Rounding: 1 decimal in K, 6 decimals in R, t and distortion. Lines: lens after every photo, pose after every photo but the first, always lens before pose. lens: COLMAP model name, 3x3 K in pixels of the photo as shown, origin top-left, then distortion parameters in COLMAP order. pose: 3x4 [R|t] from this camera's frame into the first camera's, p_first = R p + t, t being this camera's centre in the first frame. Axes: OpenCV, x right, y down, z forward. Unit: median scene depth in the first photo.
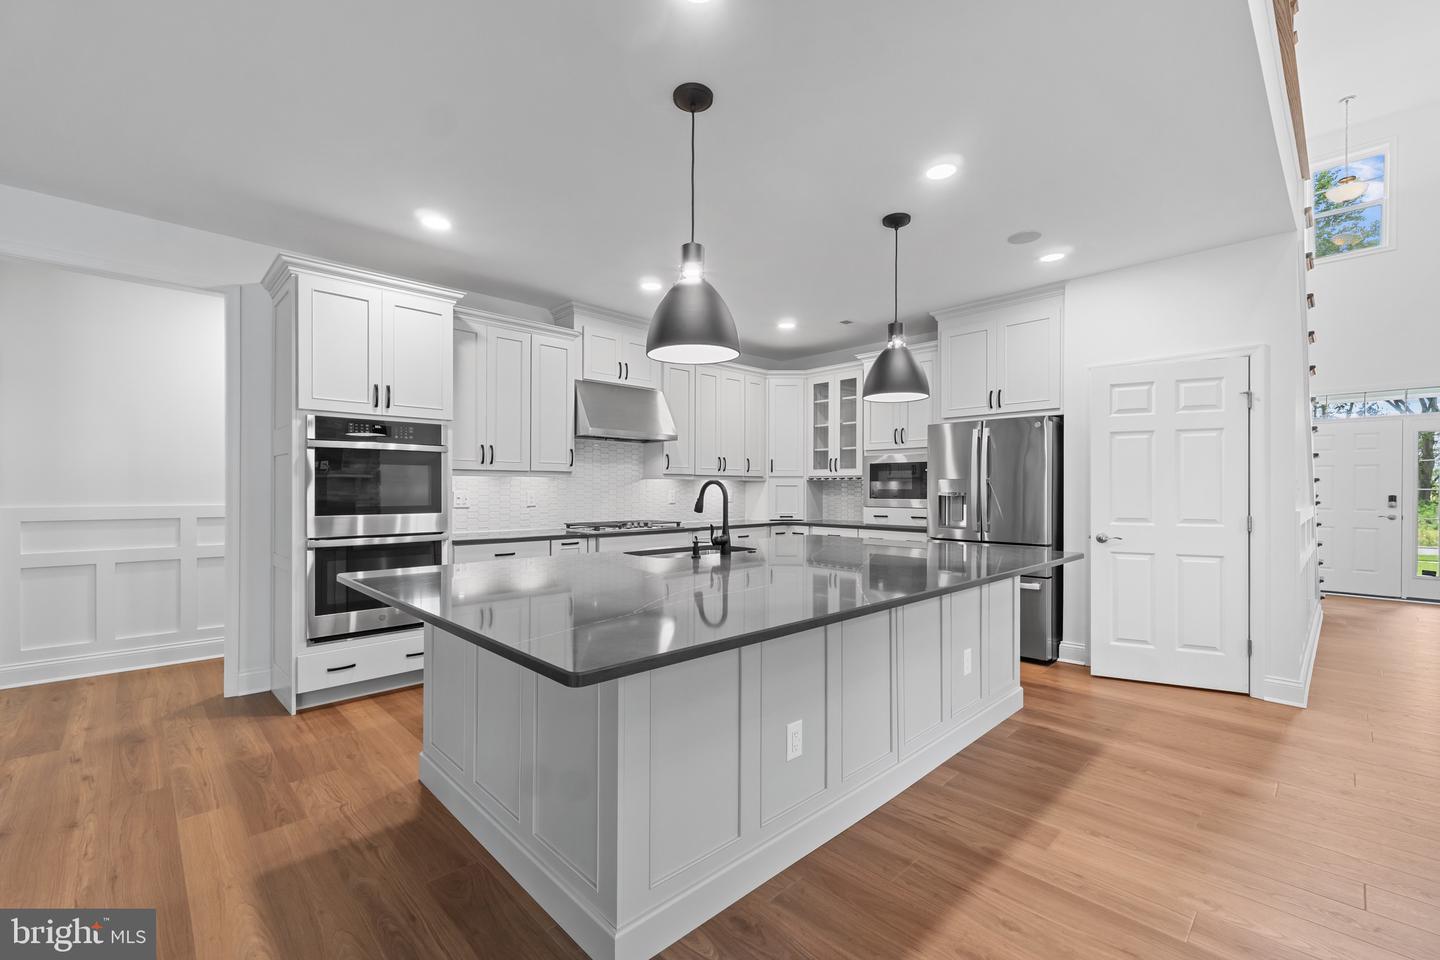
lens RADIAL K [[607.7, 0, 718.9], [0, 607.7, 485.8], [0, 0, 1]] dist [0.004689, 0.000010]
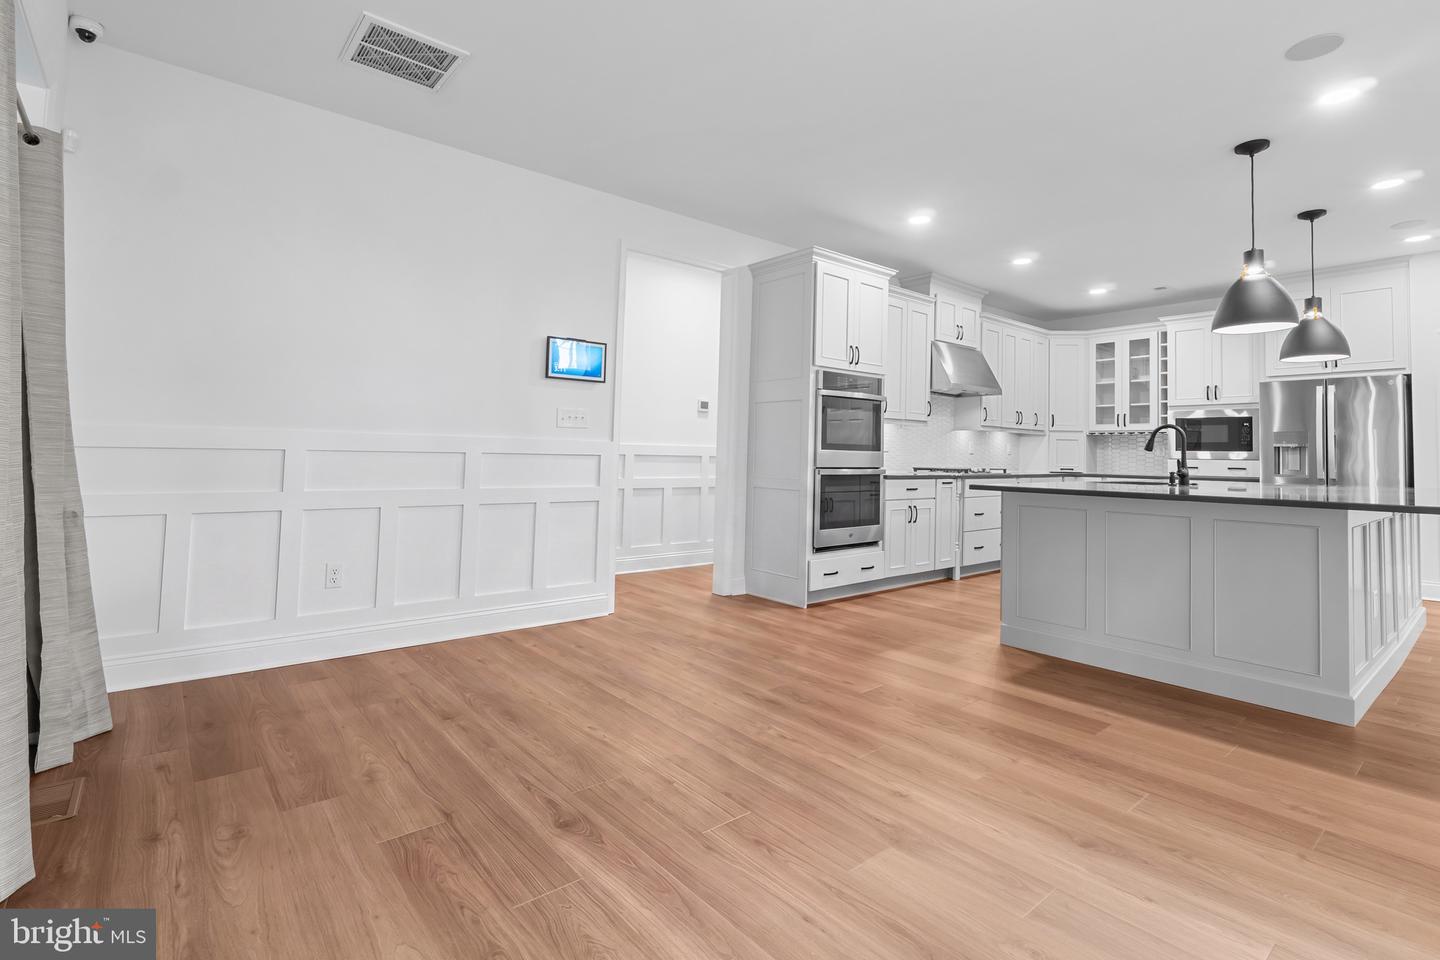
lens RADIAL K [[685.8, 0, 738.0], [0, 685.8, 426.8], [0, 0, 1]] dist [0.015134, 0.000365]
pose [[0.998197, 0.012313, -0.058746, -0.567312], [-0.014386, 0.999284, -0.035000, 0.040497], [0.058273, 0.035782, 0.997659, -0.324786]]
